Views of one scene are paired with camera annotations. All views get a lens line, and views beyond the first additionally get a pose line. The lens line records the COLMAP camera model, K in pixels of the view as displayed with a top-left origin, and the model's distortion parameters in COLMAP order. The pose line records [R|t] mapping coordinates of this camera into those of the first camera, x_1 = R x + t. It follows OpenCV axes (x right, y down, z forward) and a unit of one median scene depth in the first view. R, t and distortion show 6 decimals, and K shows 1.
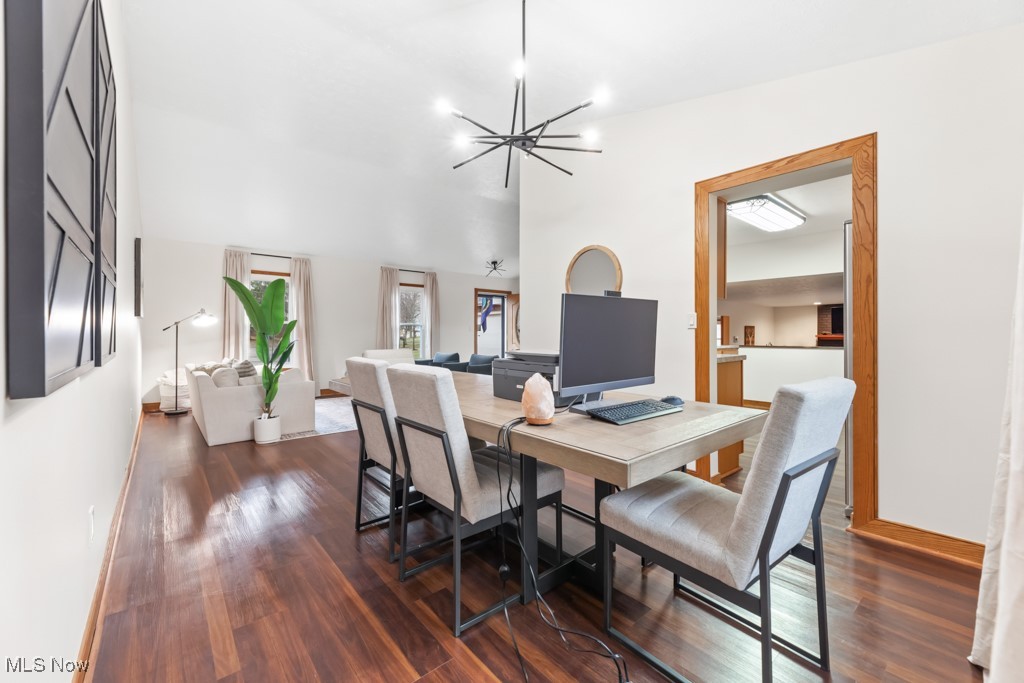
lens RADIAL K [[415.0, 0, 512.0], [0, 415.0, 341.5], [0, 0, 1]] dist [0.001314, 0.000484]
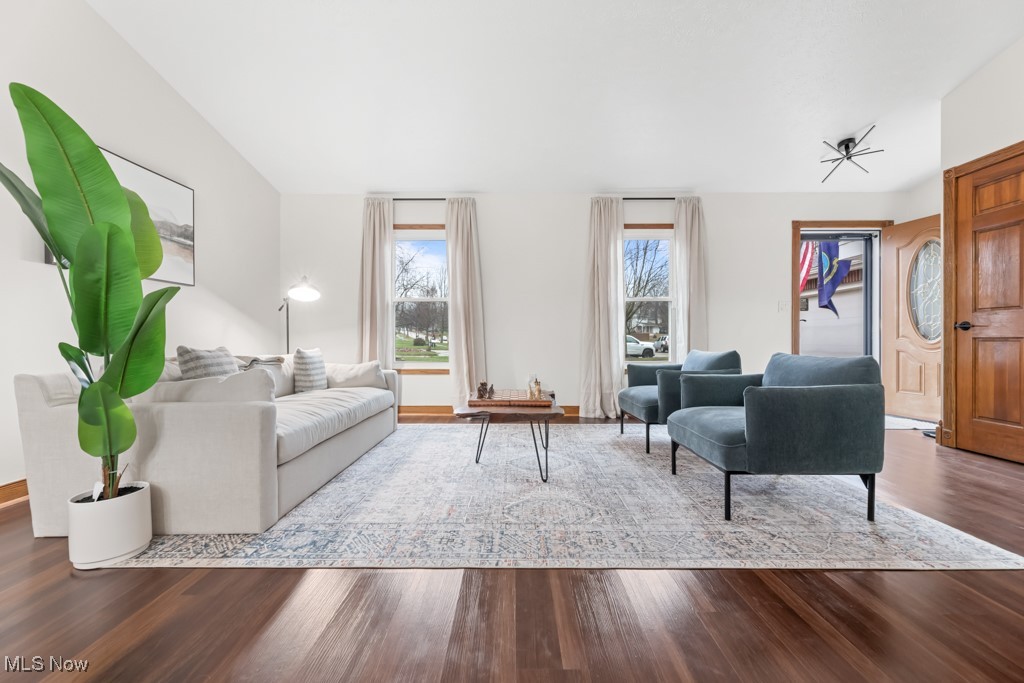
lens RADIAL K [[415.0, 0, 512.0], [0, 415.0, 341.5], [0, 0, 1]] dist [0.001314, 0.000484]
pose [[0.746633, 0.007311, -0.665196, -0.009827], [-0.013817, 0.999894, -0.004518, 0.018557], [0.665093, 0.012564, 0.746655, 0.411277]]
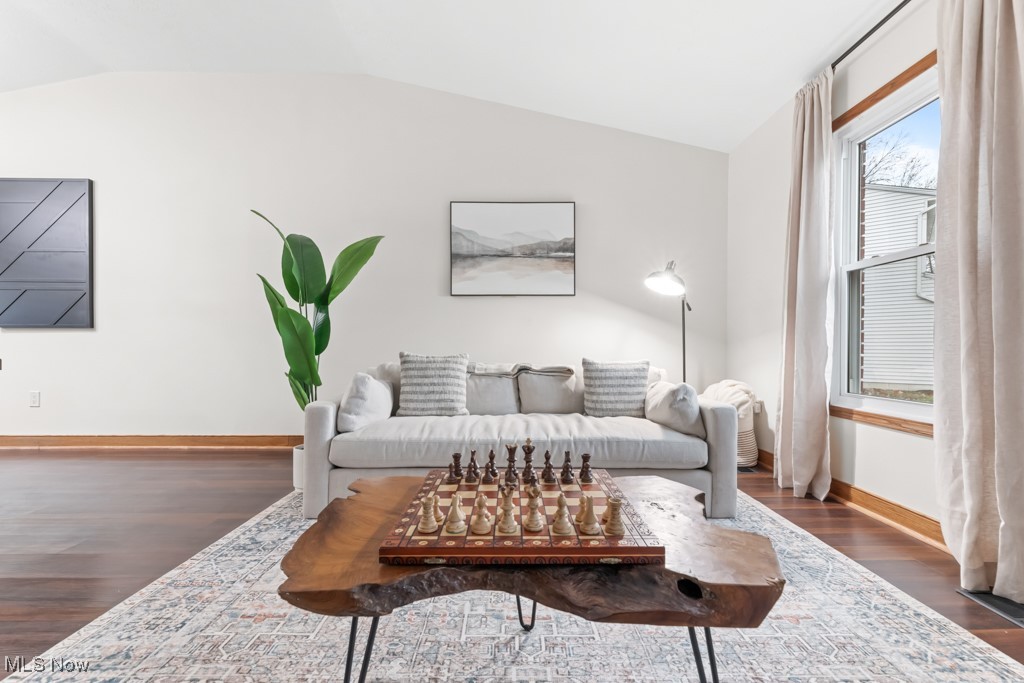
lens RADIAL K [[436.5, 0, 513.5], [0, 436.5, 353.0], [0, 0, 1]] dist [0.001165, -0.000156]
pose [[-0.653548, 0.010213, -0.756816, -0.120249], [-0.013084, 0.999607, 0.024788, 0.015131], [0.756772, 0.026103, -0.653157, 0.698641]]
